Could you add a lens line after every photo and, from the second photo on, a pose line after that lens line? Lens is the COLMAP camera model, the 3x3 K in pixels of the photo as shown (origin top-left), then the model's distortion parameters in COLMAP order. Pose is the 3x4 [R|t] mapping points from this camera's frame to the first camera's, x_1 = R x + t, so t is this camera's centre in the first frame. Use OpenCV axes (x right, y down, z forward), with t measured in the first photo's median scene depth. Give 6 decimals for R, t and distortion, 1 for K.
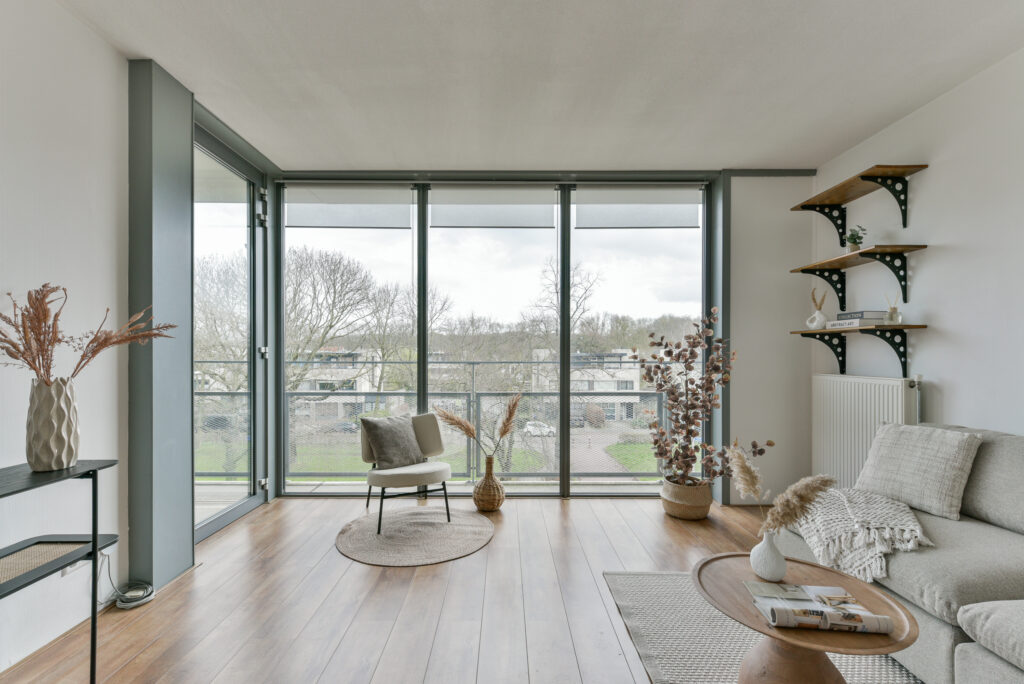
lens RADIAL K [[456.2, 0, 514.0], [0, 456.2, 349.1], [0, 0, 1]] dist [-0.001460, -0.000458]
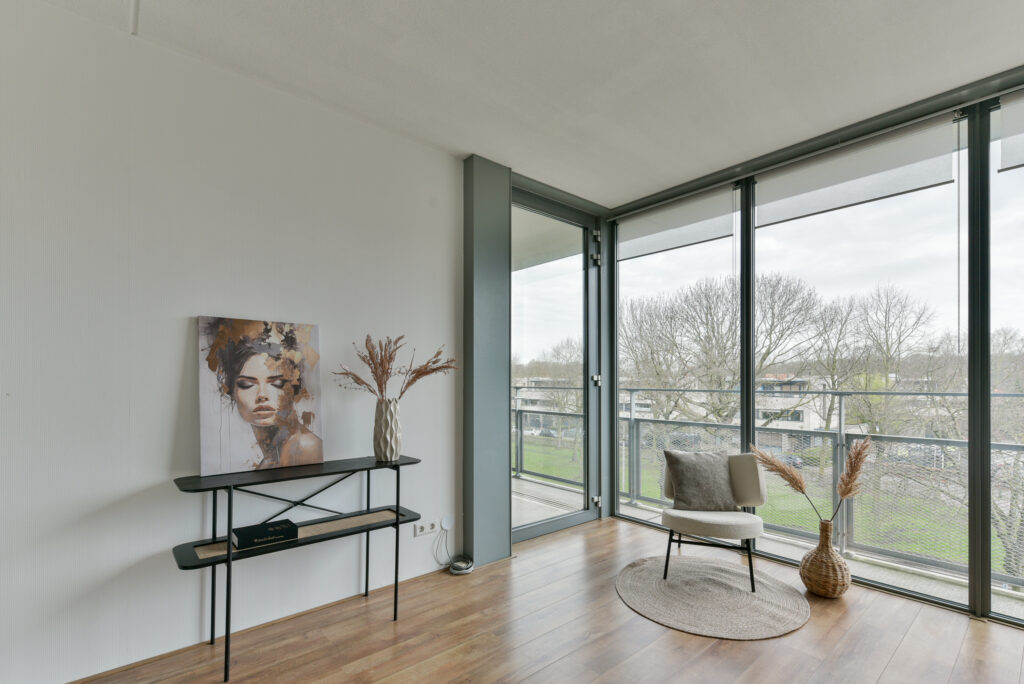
lens RADIAL K [[466.2, 0, 547.3], [0, 466.2, 375.8], [0, 0, 1]] dist [0.000088, -0.000431]
pose [[0.674760, -0.009934, -0.737971, 0.200048], [0.008804, 0.999947, -0.005410, 0.001176], [0.737985, -0.002846, 0.674811, 0.165383]]
